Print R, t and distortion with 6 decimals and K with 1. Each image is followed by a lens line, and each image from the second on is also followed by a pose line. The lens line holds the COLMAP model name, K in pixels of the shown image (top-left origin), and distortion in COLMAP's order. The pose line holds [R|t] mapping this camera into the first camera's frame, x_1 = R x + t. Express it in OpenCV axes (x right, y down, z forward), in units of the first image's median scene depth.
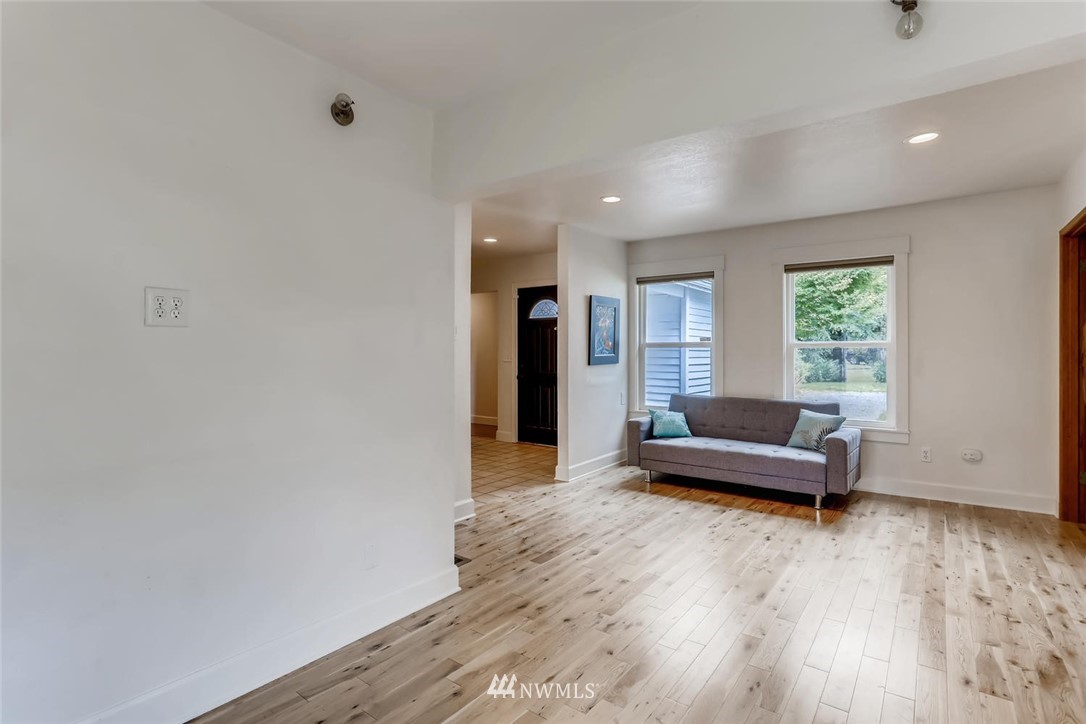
lens RADIAL K [[529.2, 0, 539.6], [0, 529.2, 354.0], [0, 0, 1]] dist [-0.020938, 0.010275]
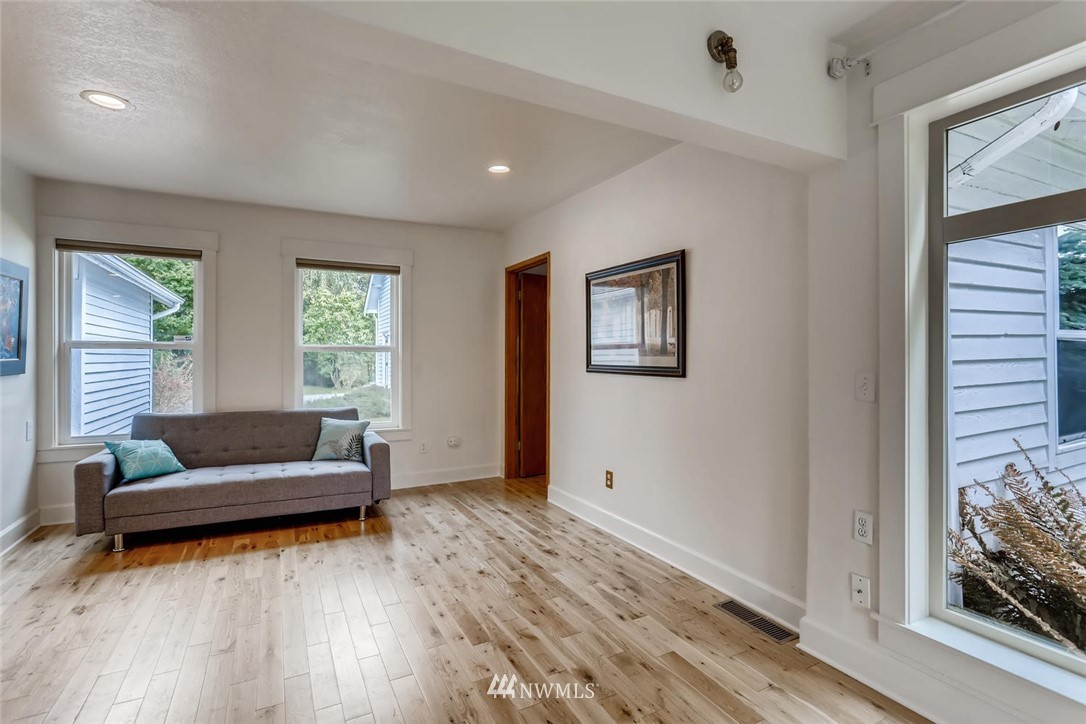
lens RADIAL K [[529.2, 0, 539.7], [0, 529.2, 357.9], [0, 0, 1]] dist [-0.020938, 0.010275]
pose [[0.431050, 0.000631, 0.902328, -0.204530], [0.000768, 0.999999, -0.001066, 0.001761], [-0.902328, 0.001152, 0.431049, 0.312738]]
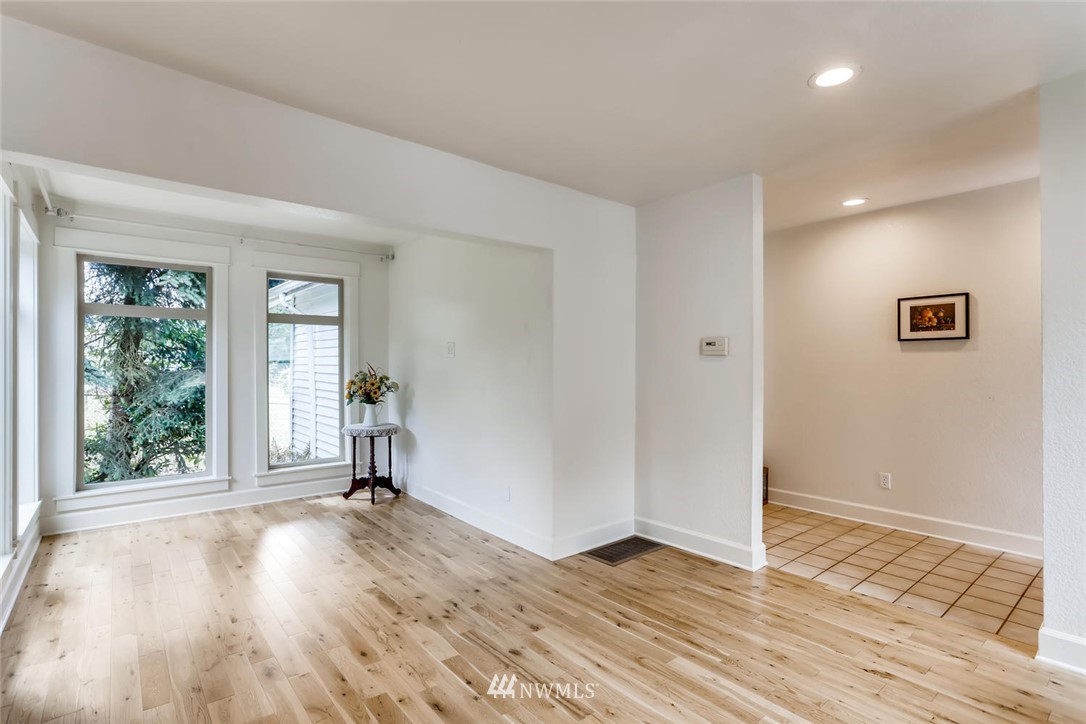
lens RADIAL K [[529.2, 0, 534.7], [0, 529.2, 363.3], [0, 0, 1]] dist [-0.020938, 0.010275]
pose [[-0.235246, -0.003820, -0.971928, 0.749108], [-0.003479, 0.999989, -0.003088, -0.005288], [0.971930, 0.002655, -0.235257, 0.887607]]
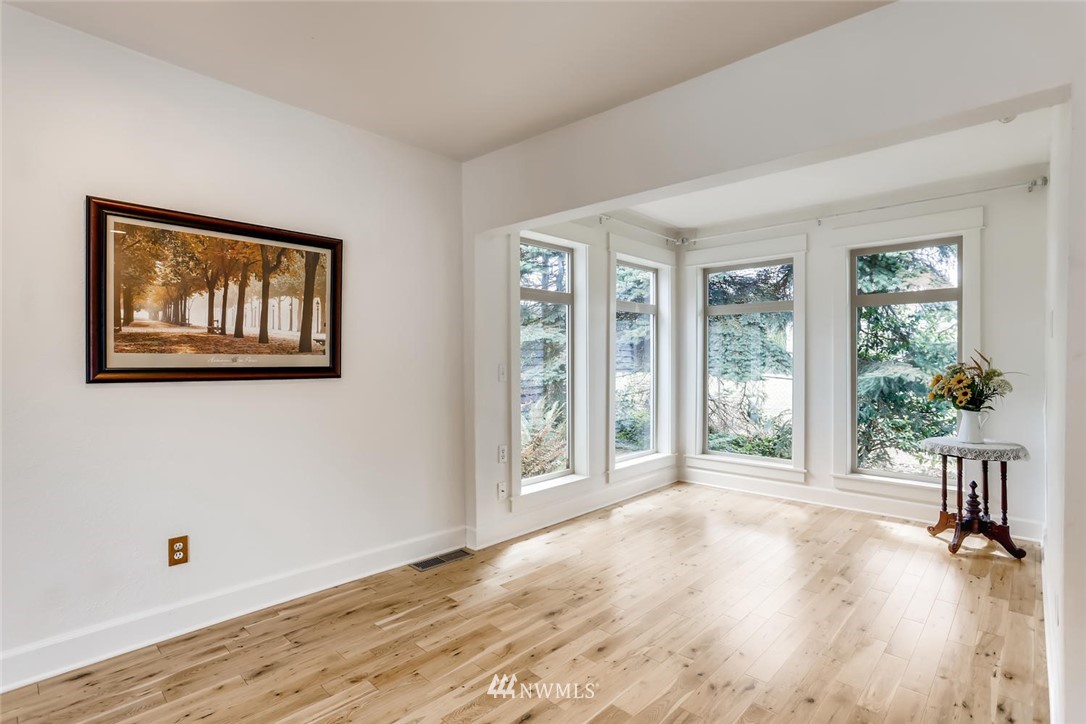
lens RADIAL K [[529.2, 0, 546.0], [0, 529.2, 361.3], [0, 0, 1]] dist [-0.020938, 0.010275]
pose [[-0.994902, -0.000192, 0.100851, 0.226951], [0.000544, 0.999973, 0.007278, 0.002618], [-0.100850, 0.007295, -0.994875, 1.133060]]
